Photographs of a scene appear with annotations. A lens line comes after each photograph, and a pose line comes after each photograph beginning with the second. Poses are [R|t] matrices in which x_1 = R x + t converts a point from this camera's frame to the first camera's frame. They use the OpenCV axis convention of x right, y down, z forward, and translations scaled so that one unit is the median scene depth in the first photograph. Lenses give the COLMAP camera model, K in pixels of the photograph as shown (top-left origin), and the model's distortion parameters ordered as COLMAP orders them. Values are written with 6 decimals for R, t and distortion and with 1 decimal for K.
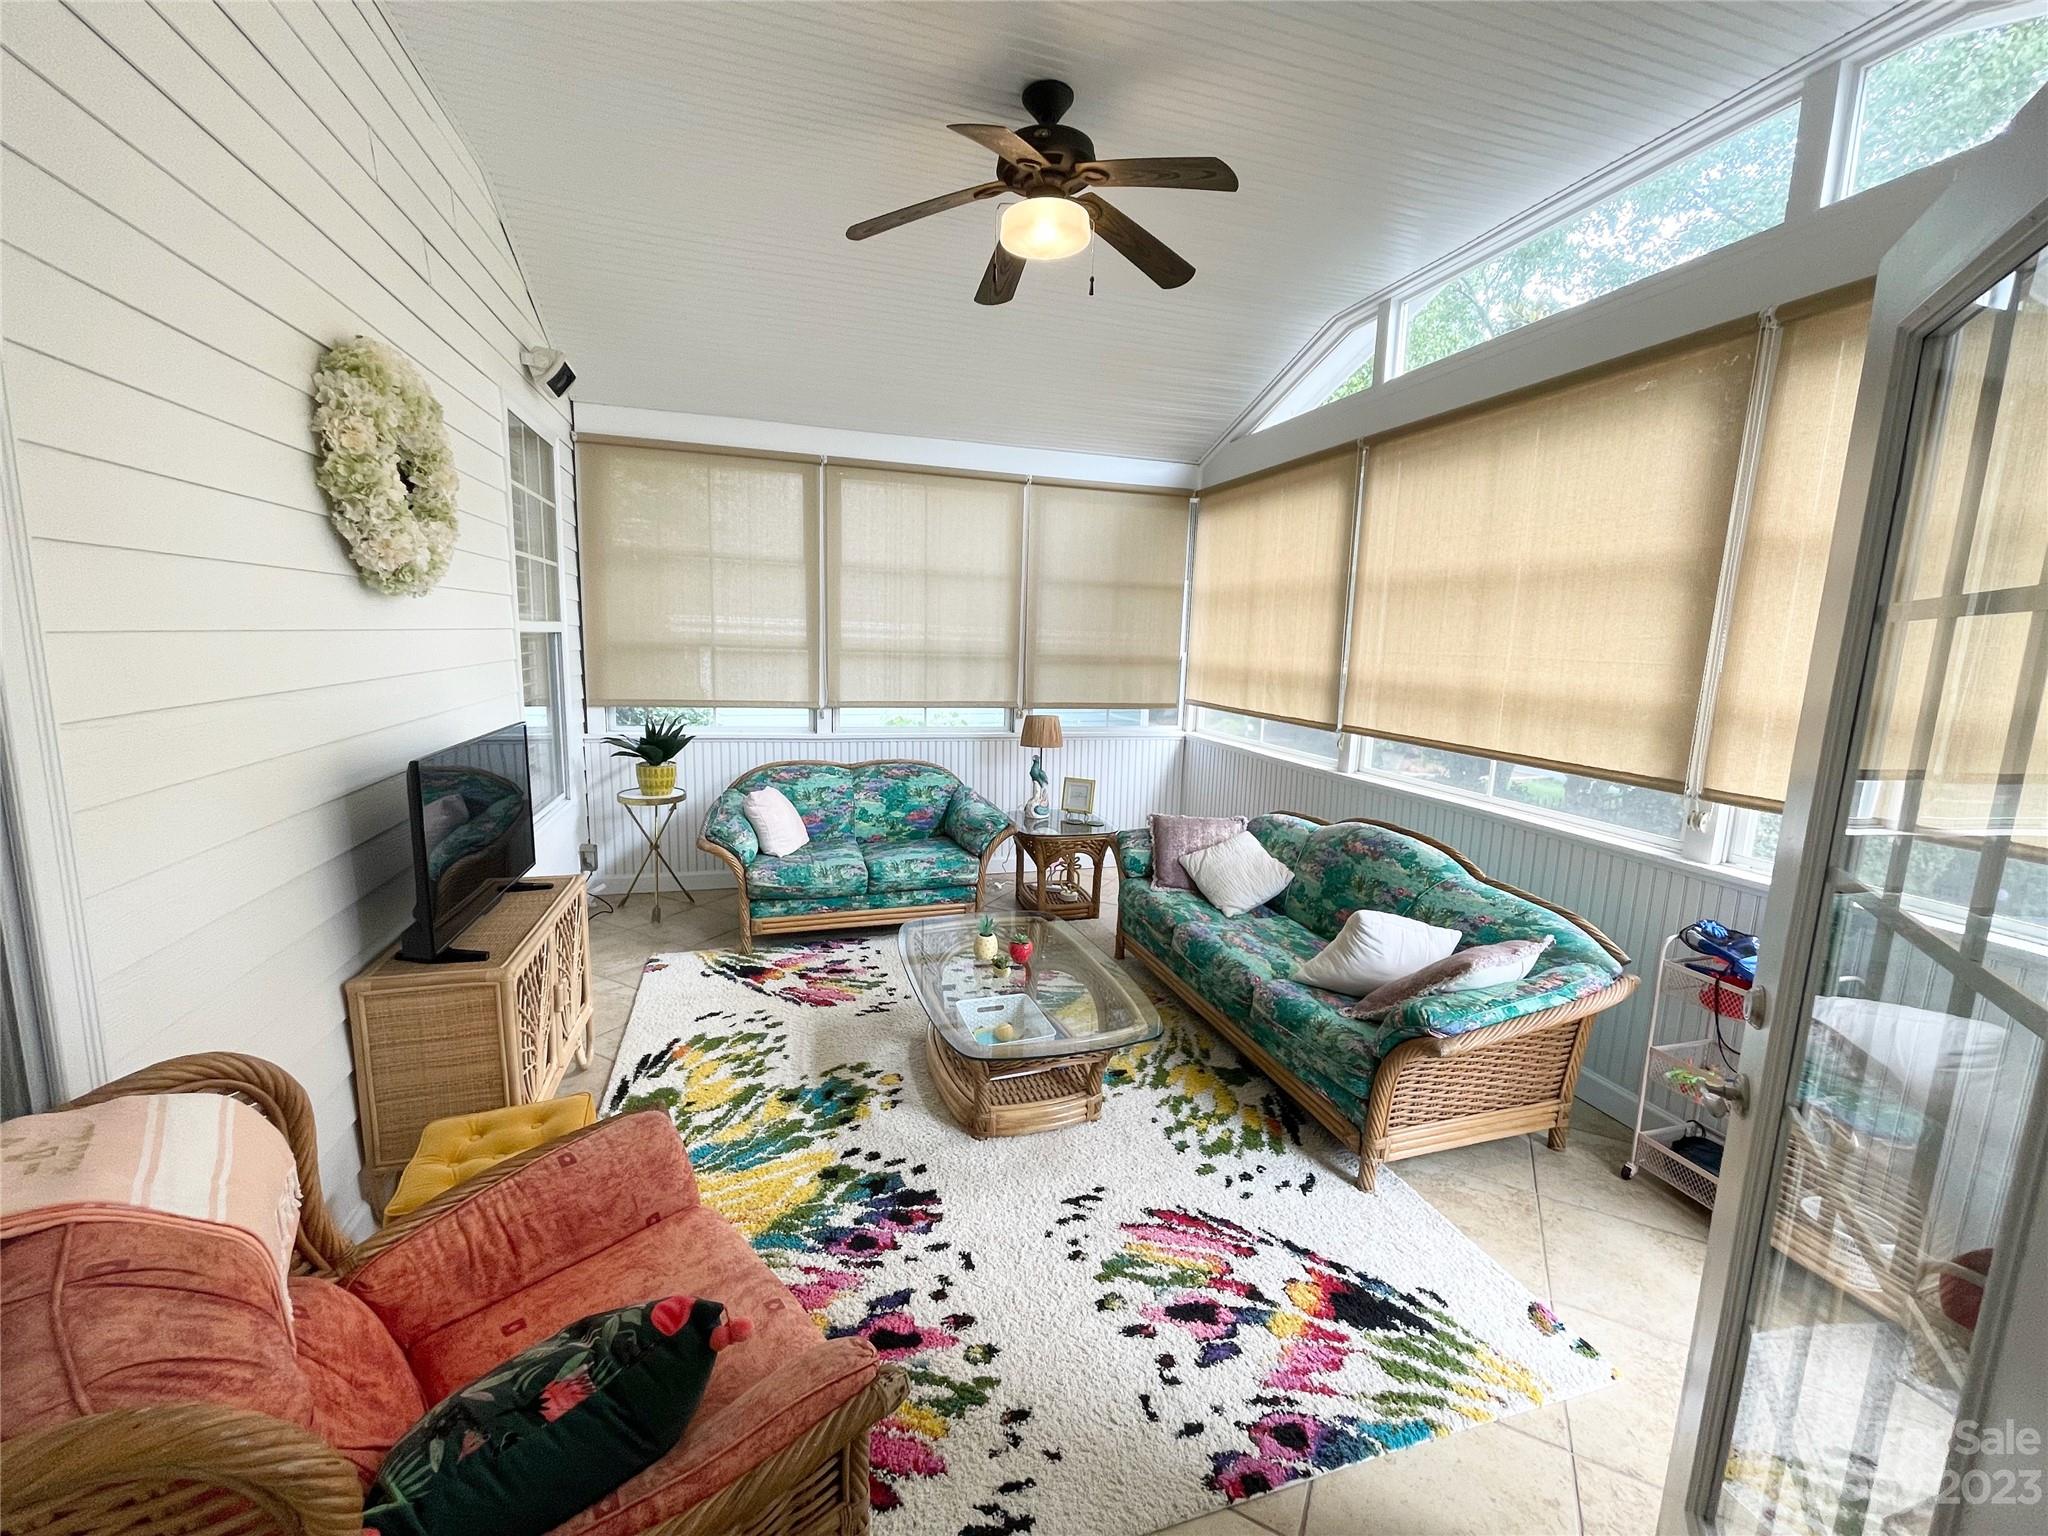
lens RADIAL K [[827.3, 0, 1022.6], [0, 827.3, 766.5], [0, 0, 1]] dist [-0.006500, 0.000213]
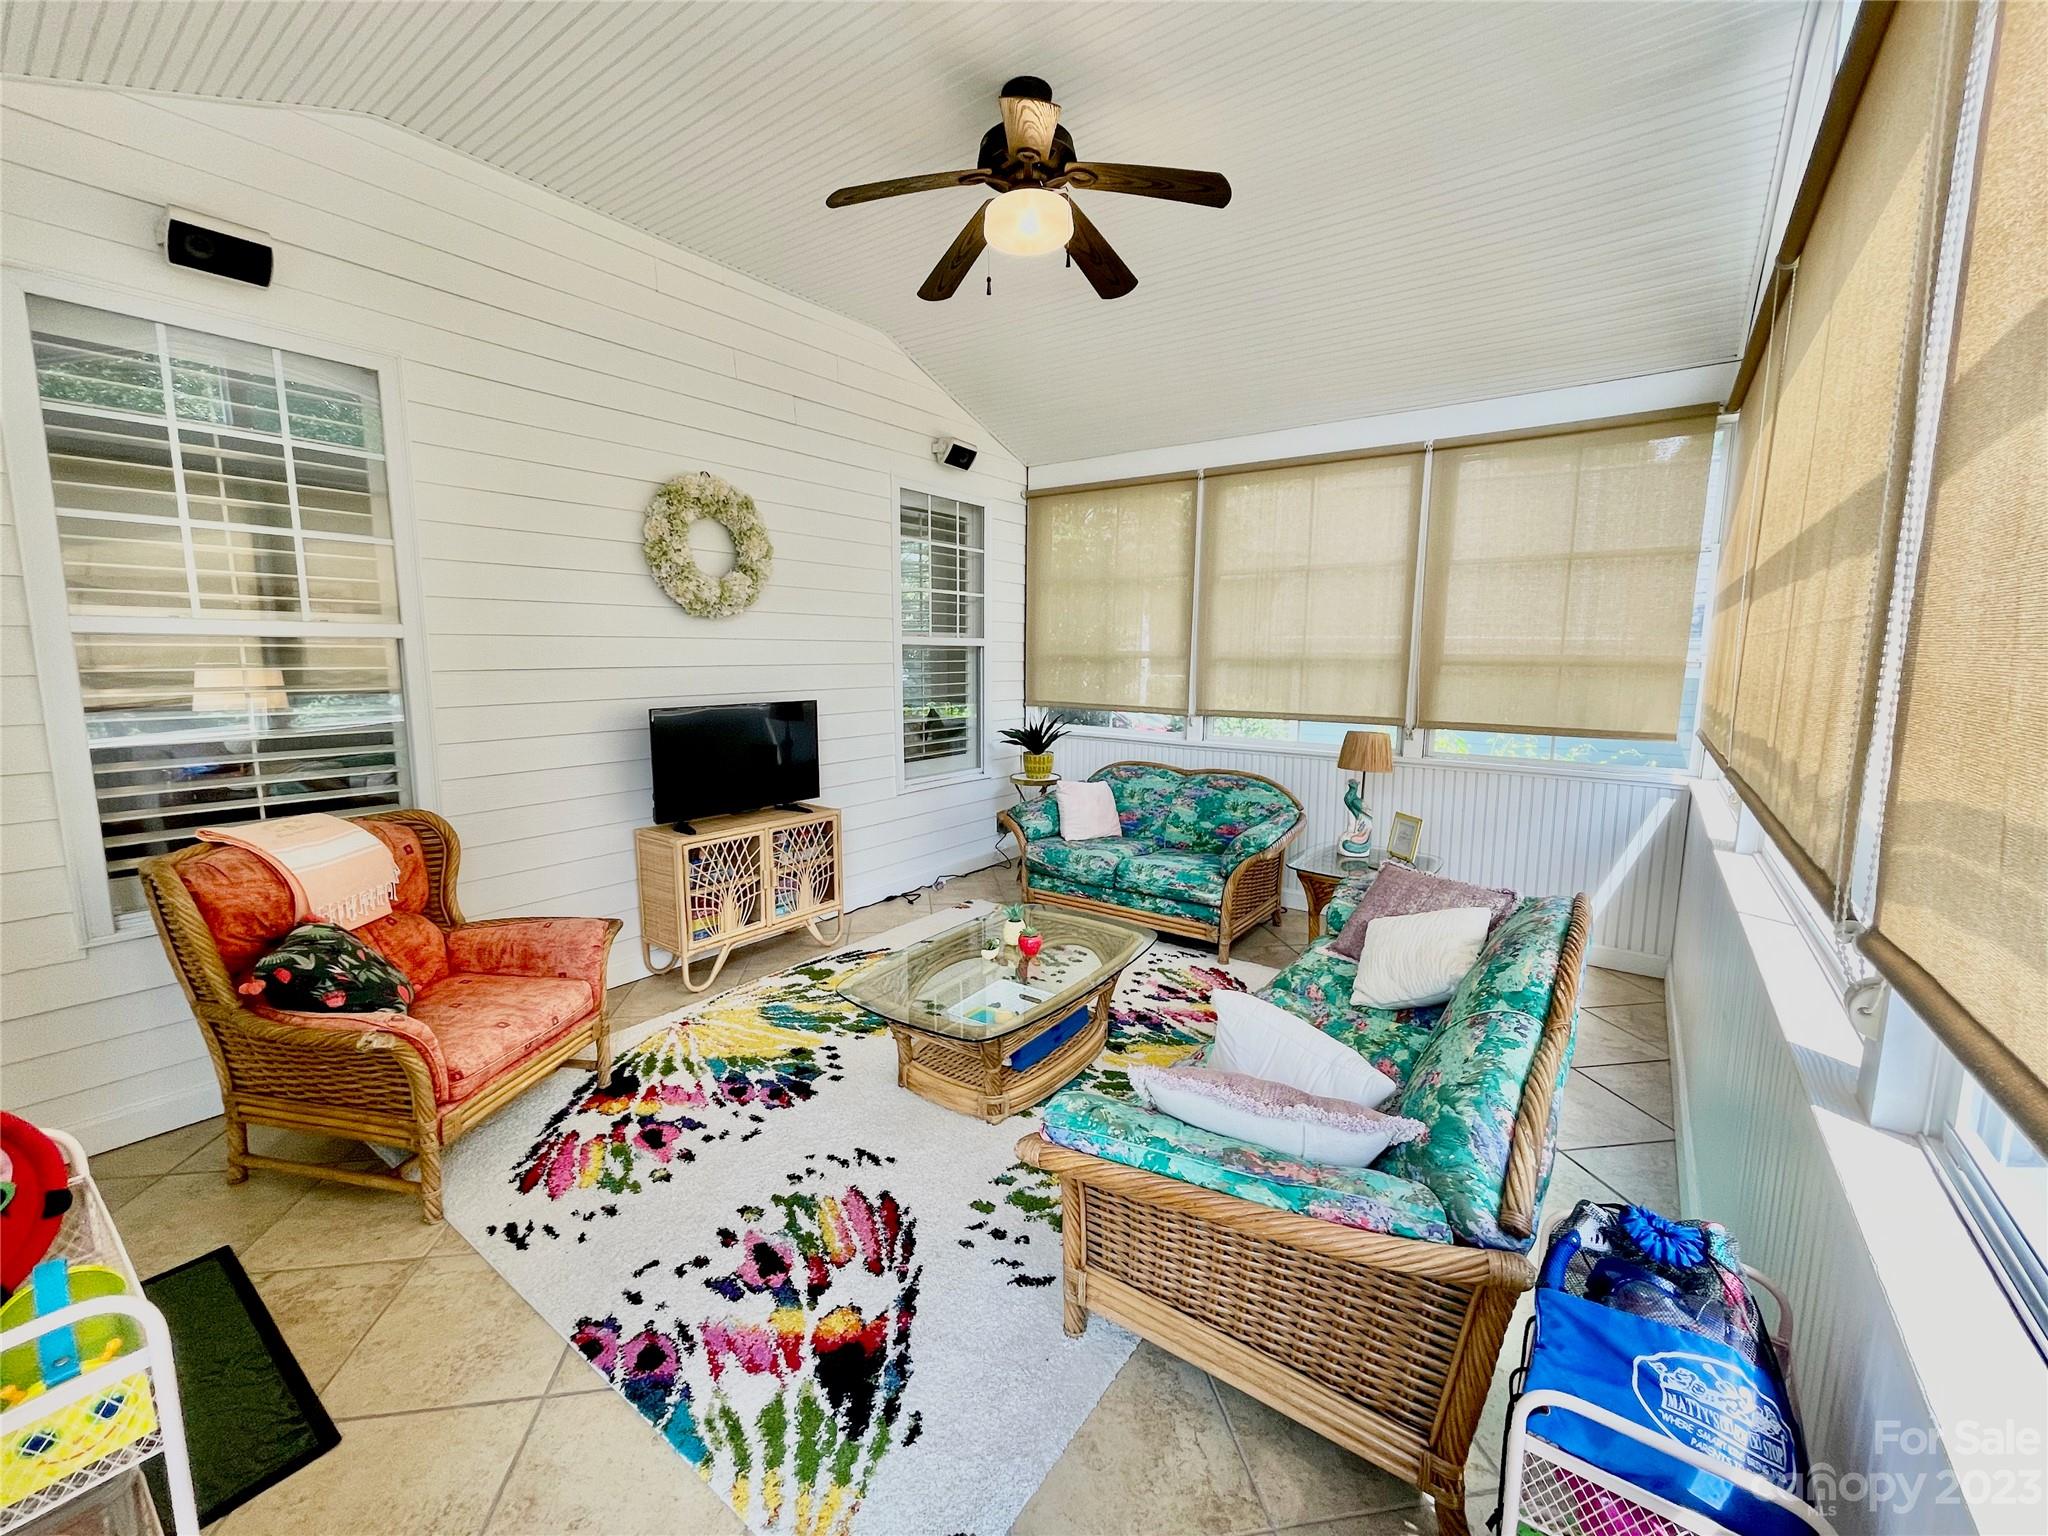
lens RADIAL K [[827.3, 0, 1019.6], [0, 827.3, 764.7], [0, 0, 1]] dist [-0.006500, 0.000213]
pose [[0.594618, 0.083774, -0.799632, 0.929877], [-0.114703, 0.993223, 0.018761, -0.010042], [0.795784, 0.080565, 0.600197, 0.457970]]
